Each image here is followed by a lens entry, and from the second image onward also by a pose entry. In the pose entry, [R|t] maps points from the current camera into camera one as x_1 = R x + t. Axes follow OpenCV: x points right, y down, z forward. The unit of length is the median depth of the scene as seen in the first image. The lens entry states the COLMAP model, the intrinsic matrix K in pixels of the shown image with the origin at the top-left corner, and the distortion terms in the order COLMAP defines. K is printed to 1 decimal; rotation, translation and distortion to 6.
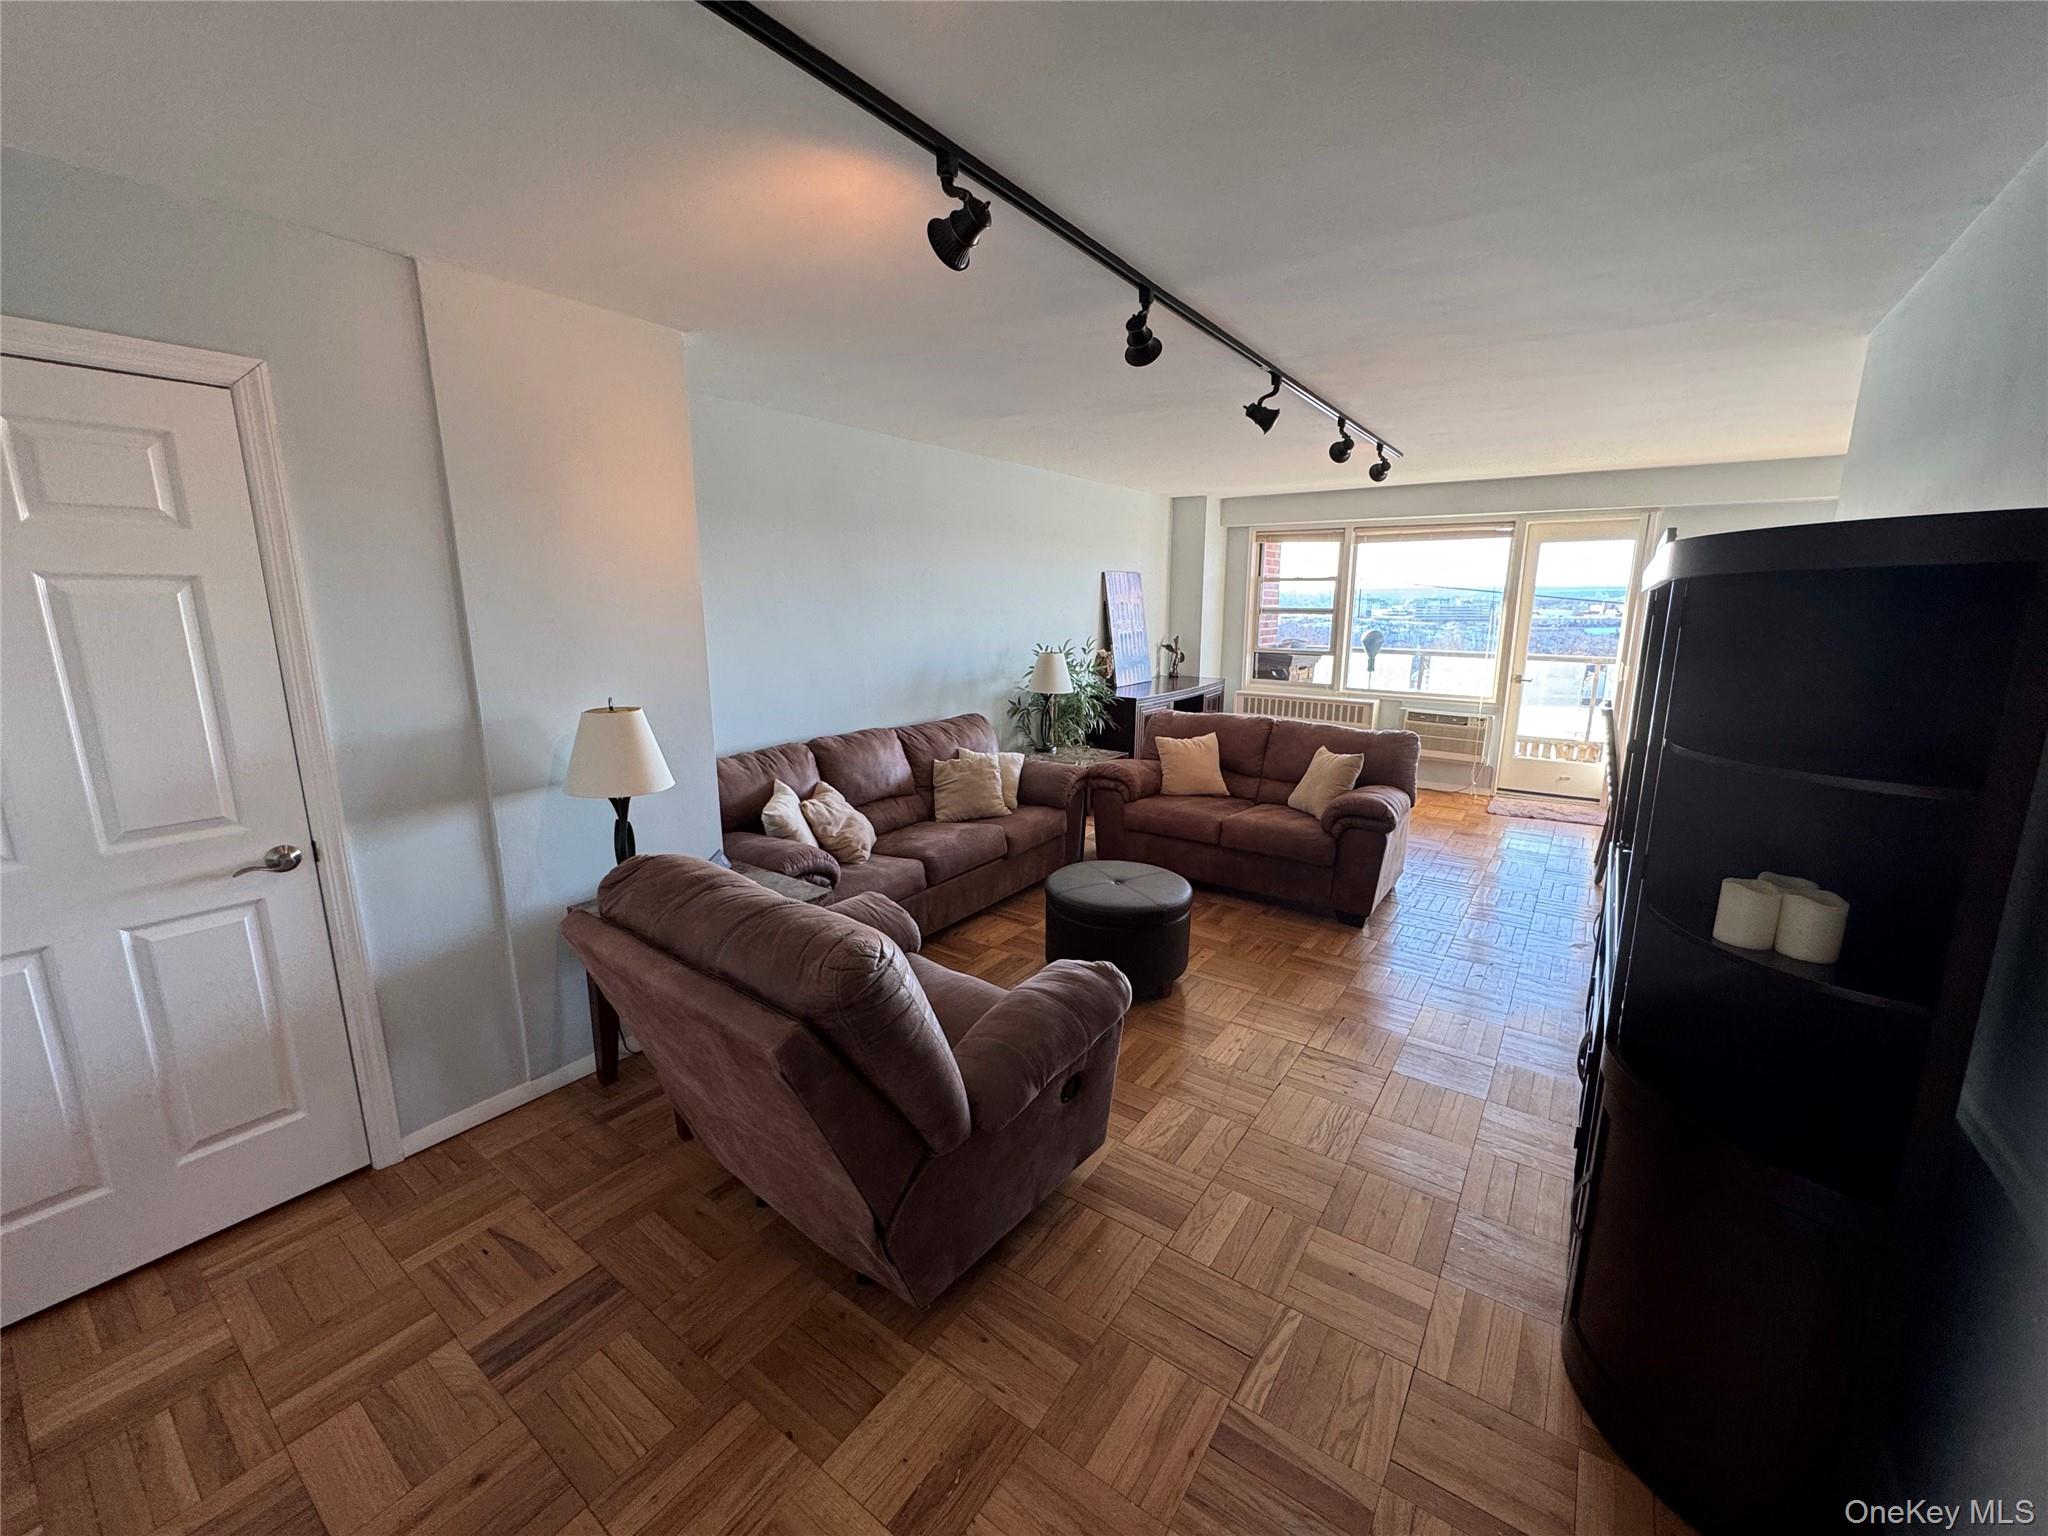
lens RADIAL K [[814.3, 0, 1024.0], [0, 814.3, 768.0], [0, 0, 1]] dist [-0.002420, 0.000557]
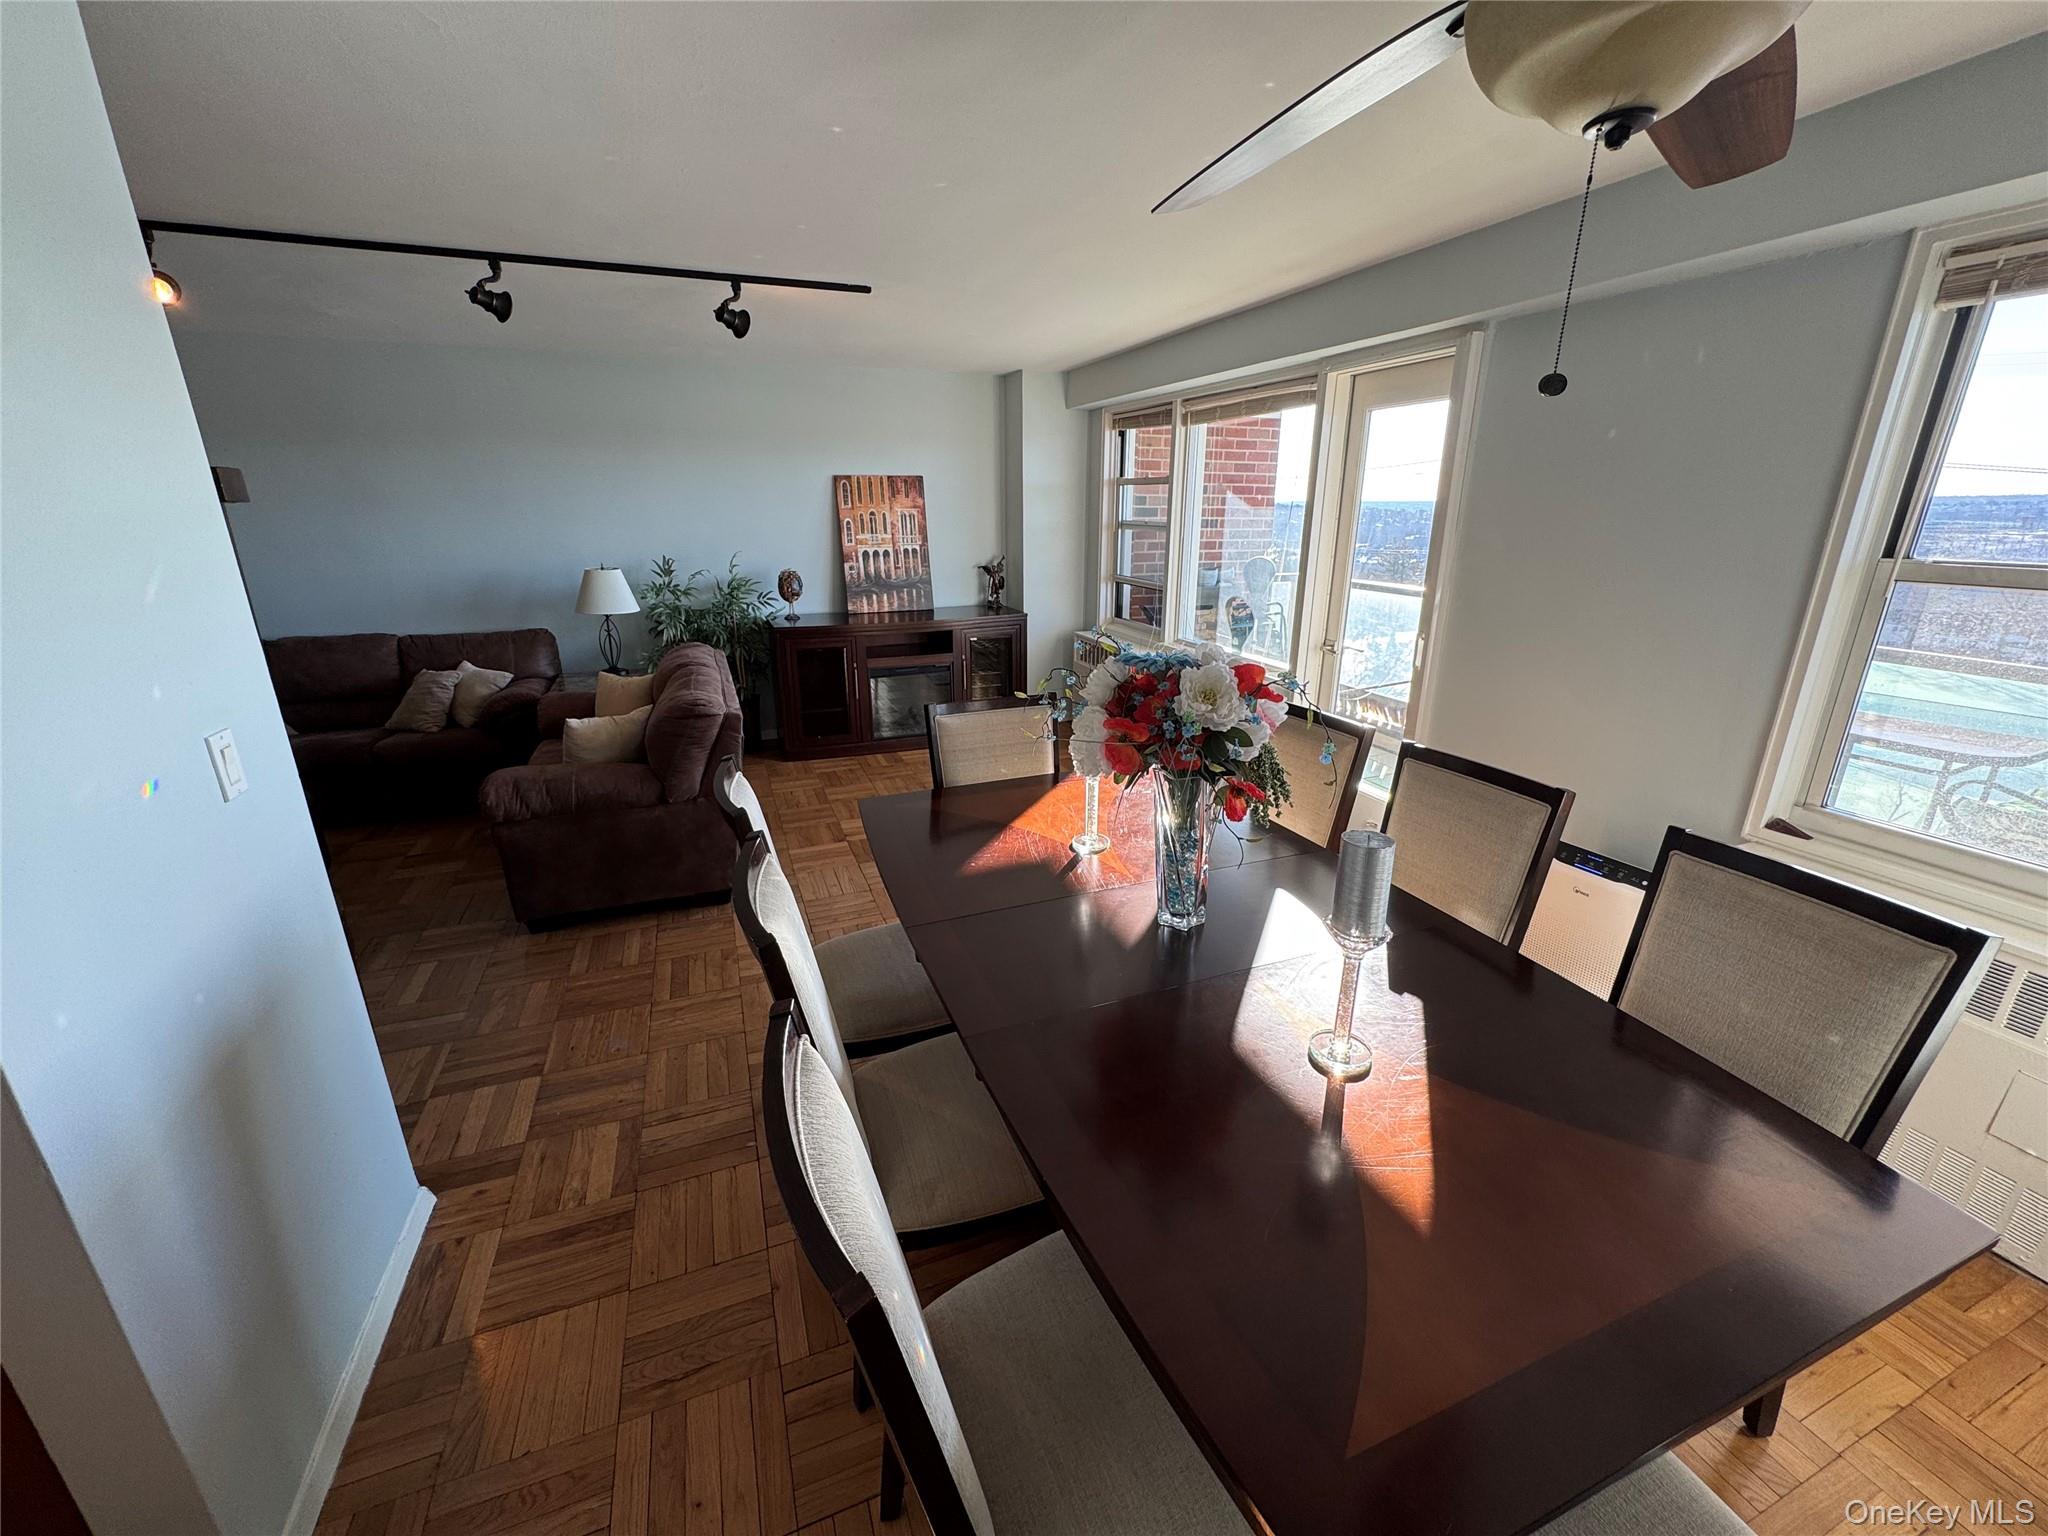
lens RADIAL K [[814.3, 0, 1024.0], [0, 814.3, 768.0], [0, 0, 1]] dist [-0.002420, 0.000557]
pose [[0.834444, 0.172097, -0.523533, 1.206980], [-0.114664, 0.983417, 0.140511, -0.131498], [0.539033, -0.057219, 0.840339, 0.597936]]
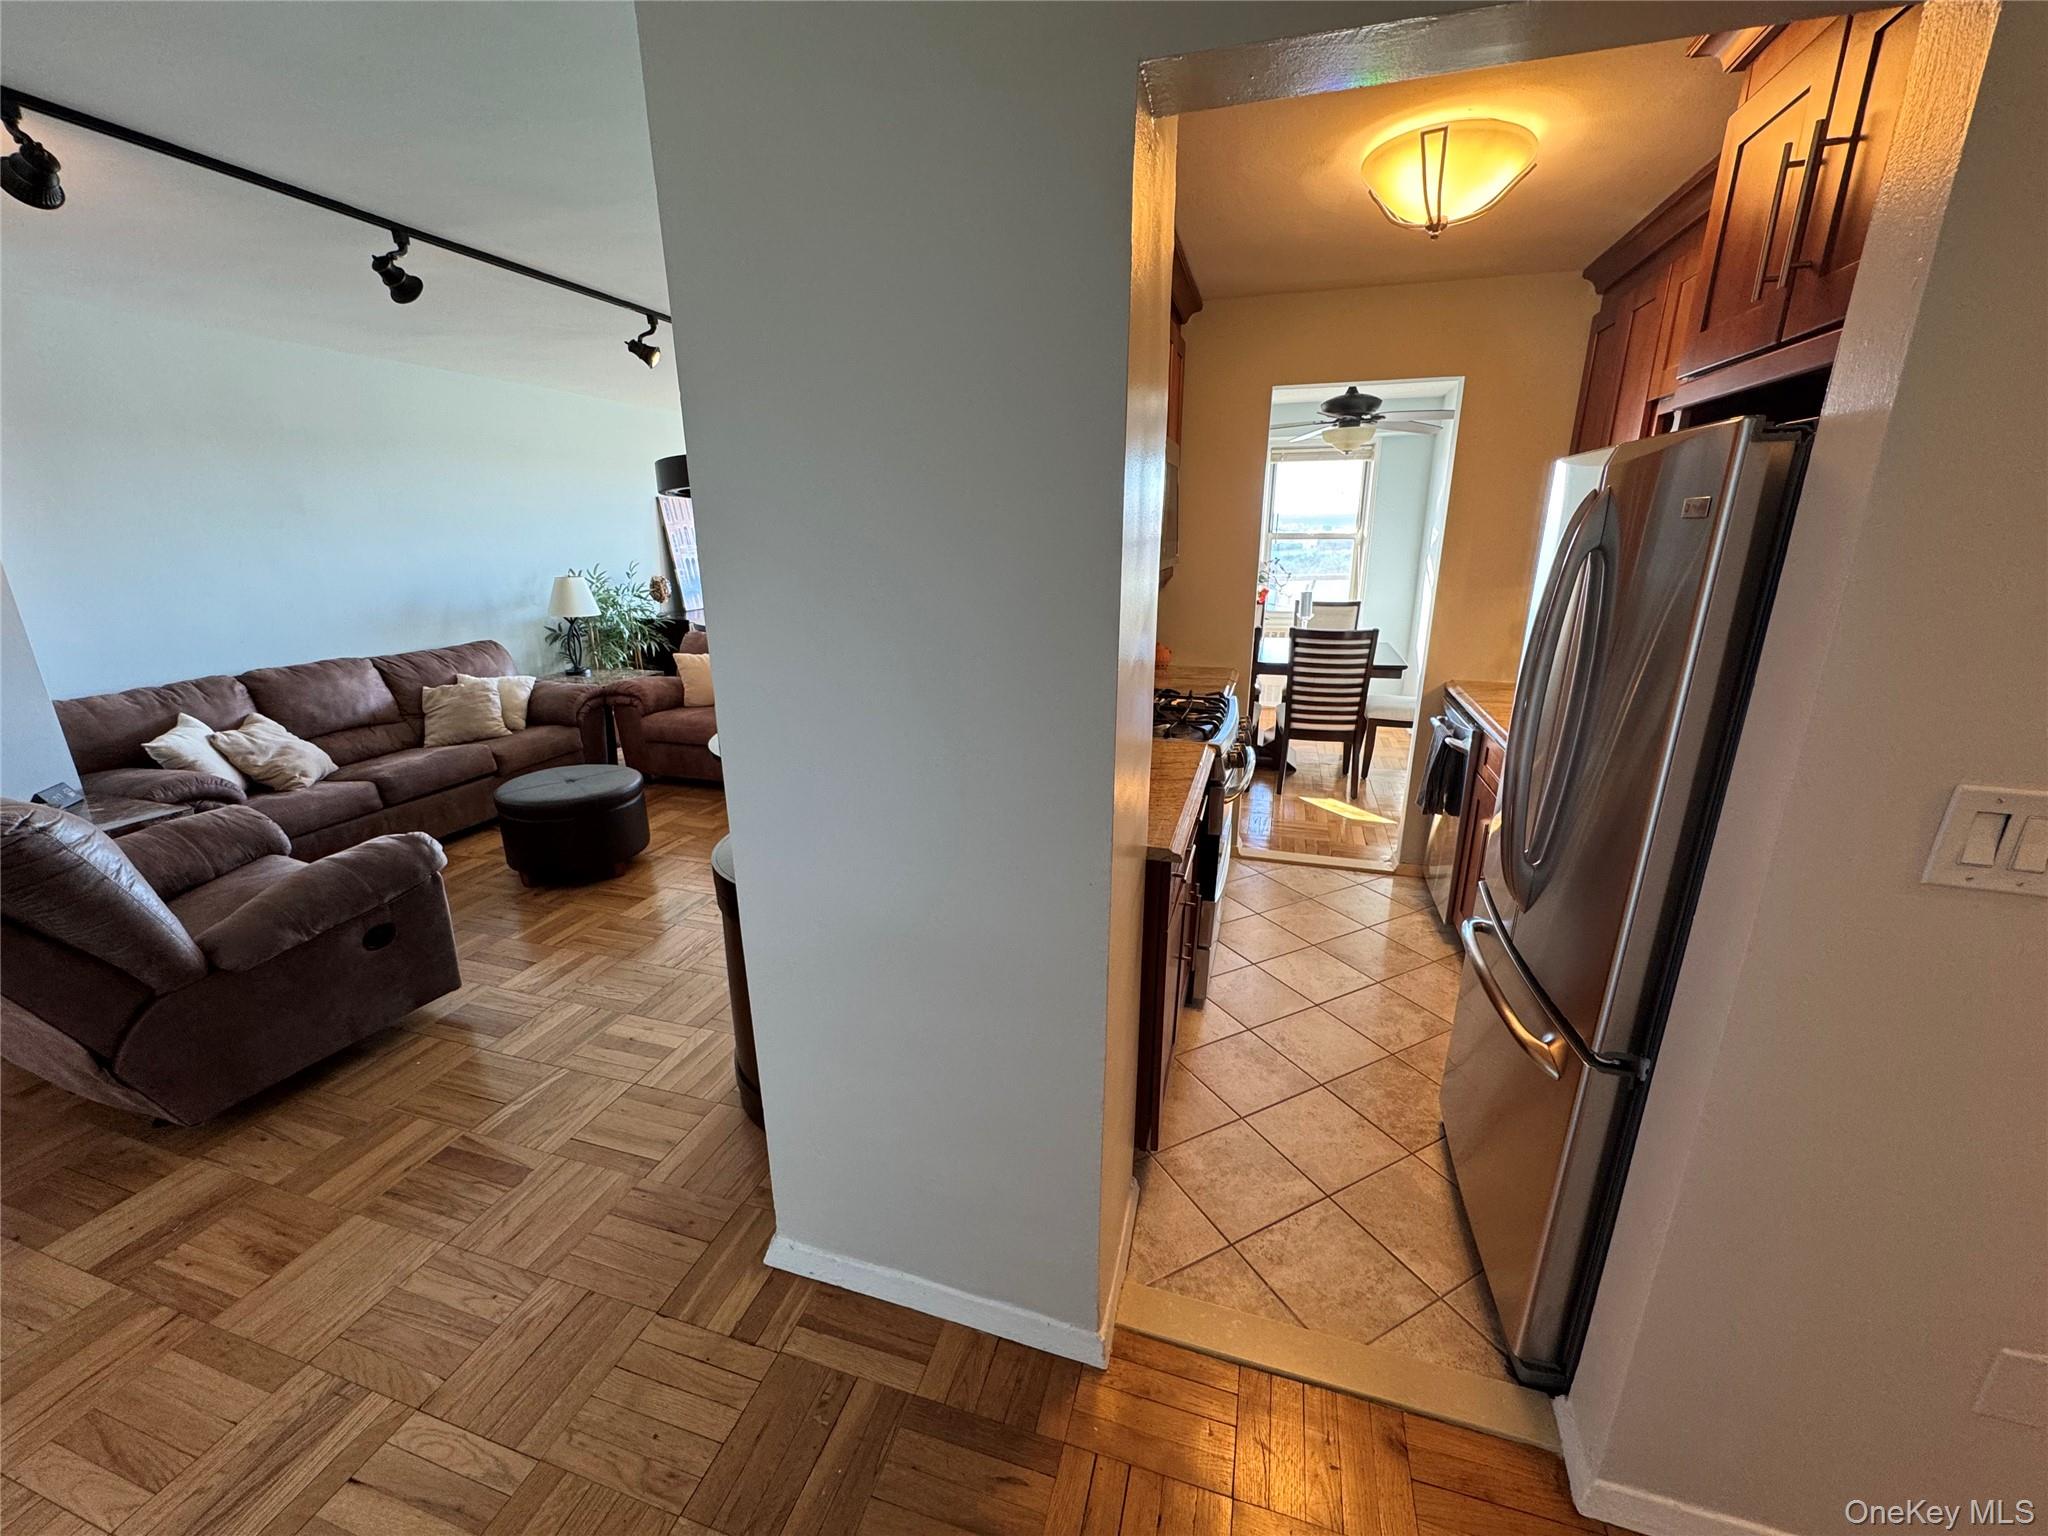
lens RADIAL K [[814.3, 0, 1024.0], [0, 814.3, 768.0], [0, 0, 1]] dist [-0.002420, 0.000557]
pose [[0.949662, -0.093109, 0.299119, 0.313565], [0.068146, 0.993345, 0.092850, 0.051363], [-0.305774, -0.067793, 0.949688, -0.200893]]
